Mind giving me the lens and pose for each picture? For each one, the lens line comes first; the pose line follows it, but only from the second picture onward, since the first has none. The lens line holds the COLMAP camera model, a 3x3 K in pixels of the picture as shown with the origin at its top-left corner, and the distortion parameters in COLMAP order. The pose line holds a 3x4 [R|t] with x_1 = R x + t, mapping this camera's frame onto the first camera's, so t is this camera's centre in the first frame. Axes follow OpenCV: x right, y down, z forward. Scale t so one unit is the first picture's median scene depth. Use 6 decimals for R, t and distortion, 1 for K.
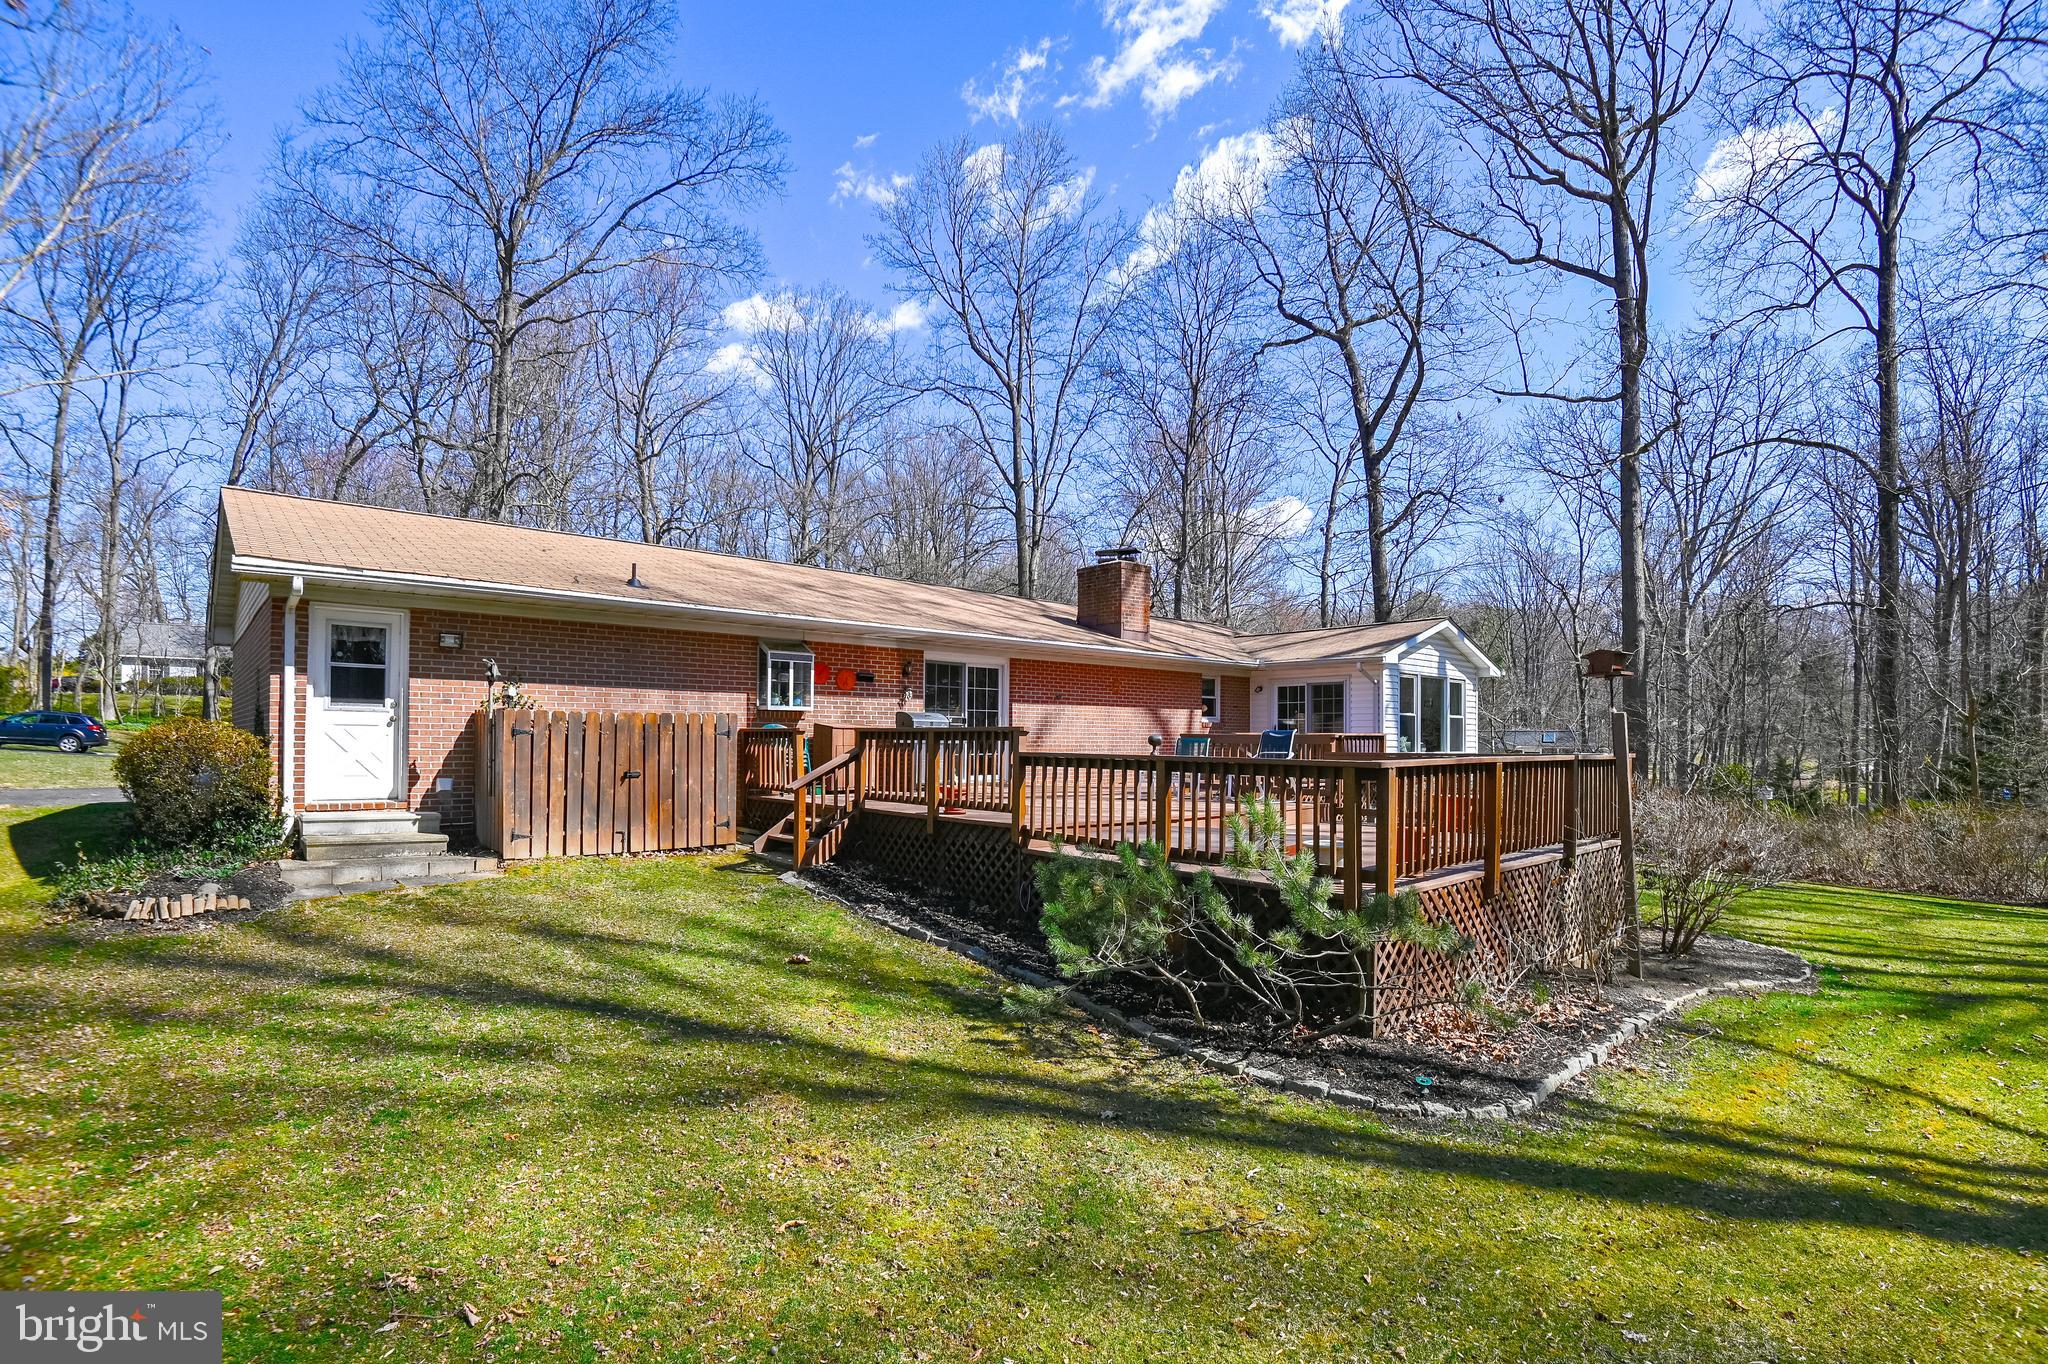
lens RADIAL K [[915.9, 0, 1019.8], [0, 915.9, 729.0], [0, 0, 1]] dist [-0.001532, -0.000150]
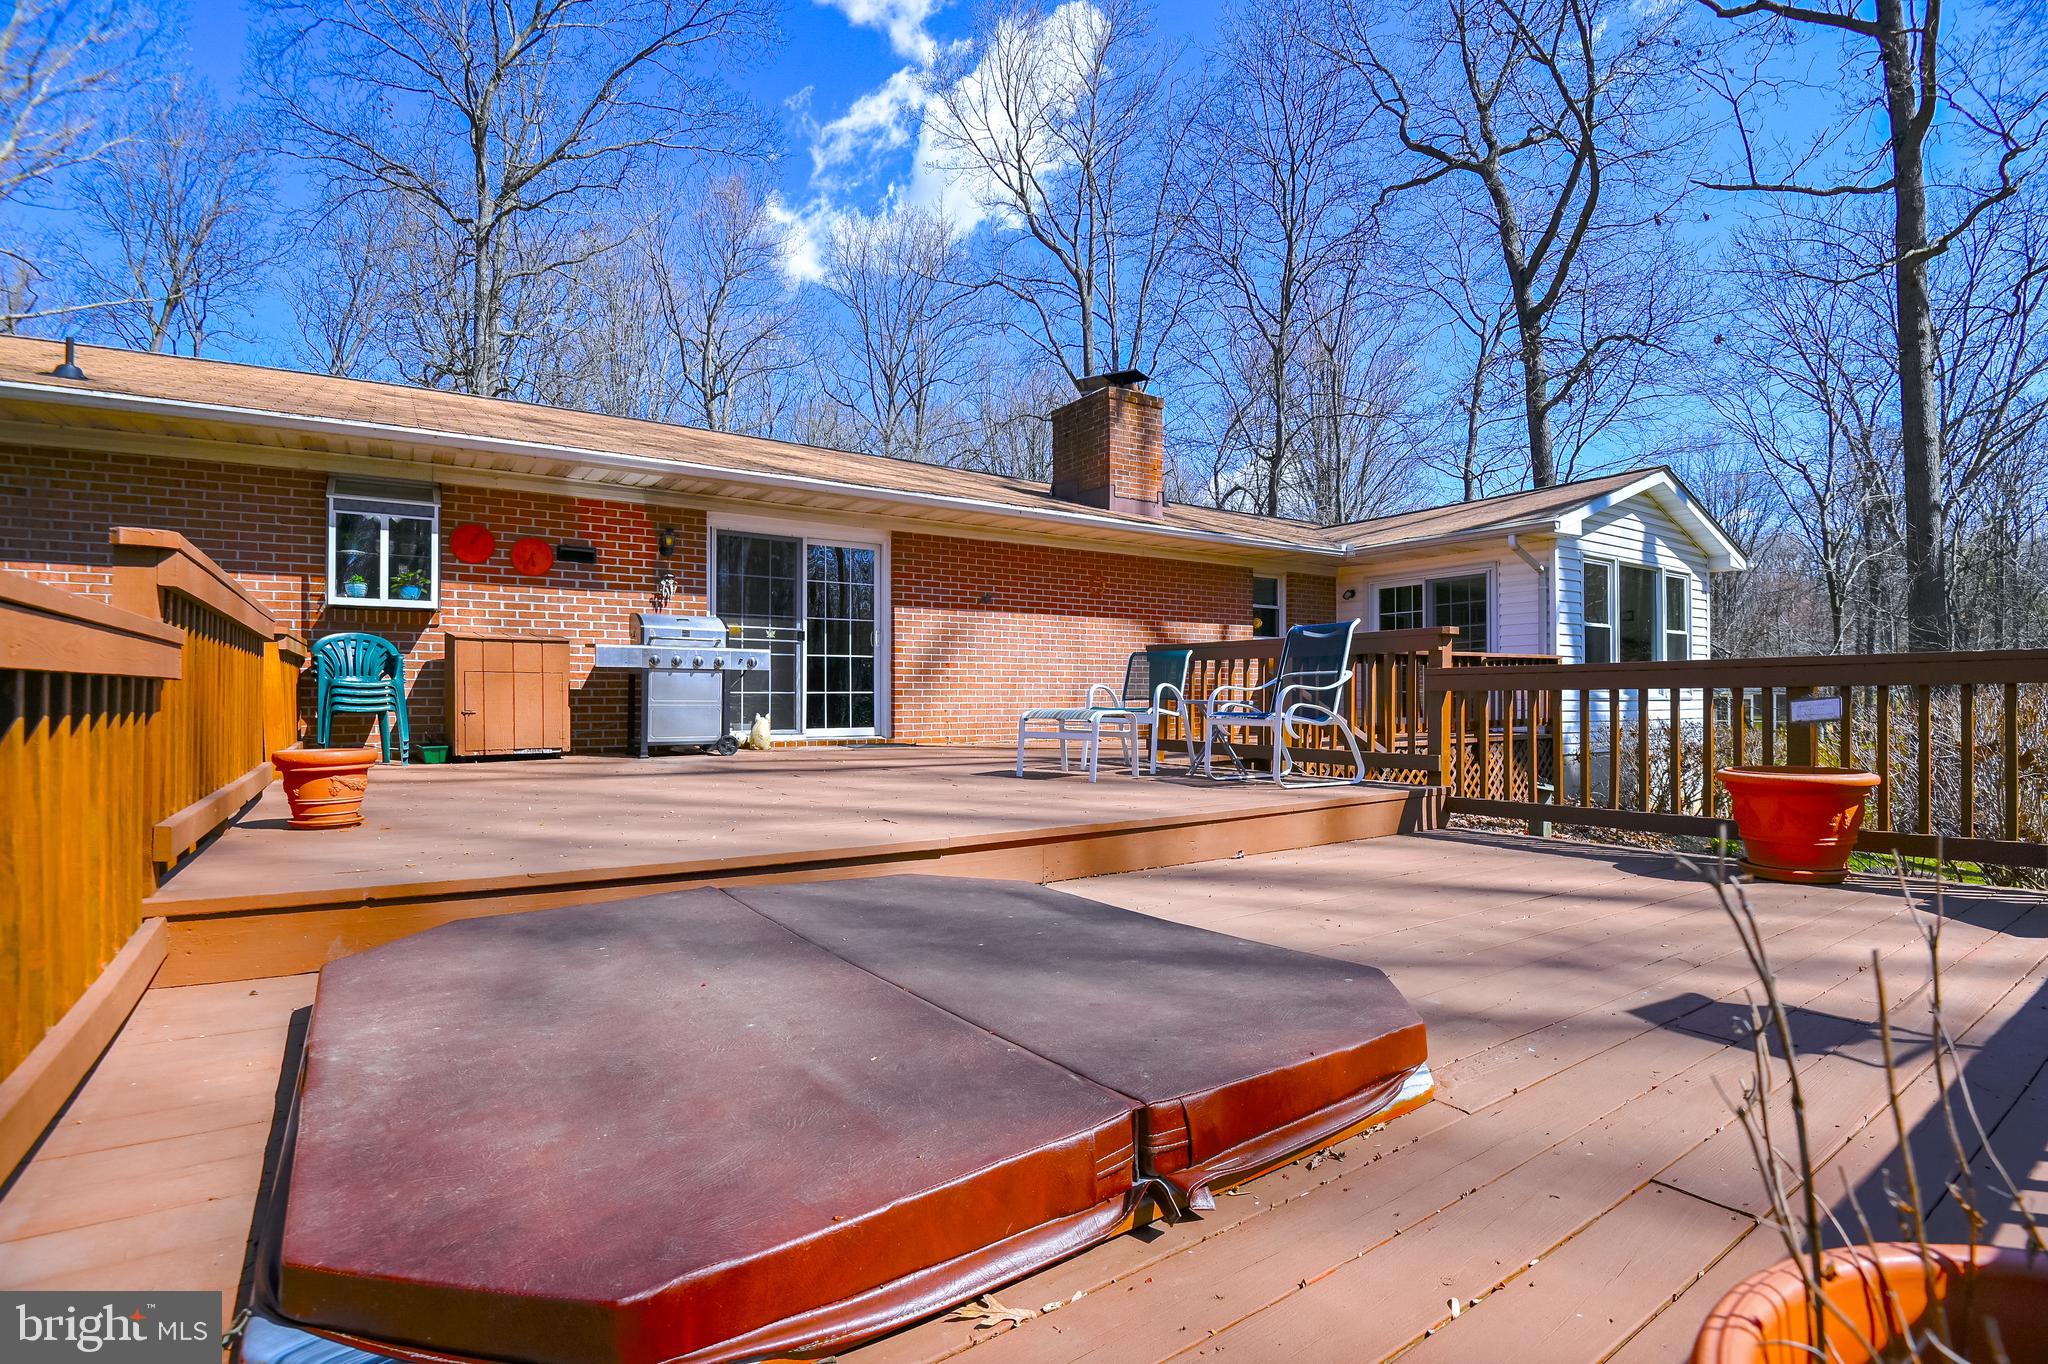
lens RADIAL K [[948.0, 0, 1024.0], [0, 948.0, 682.0], [0, 0, 1]] dist [0.000661, -0.016952]
pose [[0.991909, -0.011933, -0.126388, 0.081290], [0.011532, 0.999926, -0.003906, 0.012710], [0.126425, 0.002417, 0.991973, 0.213520]]
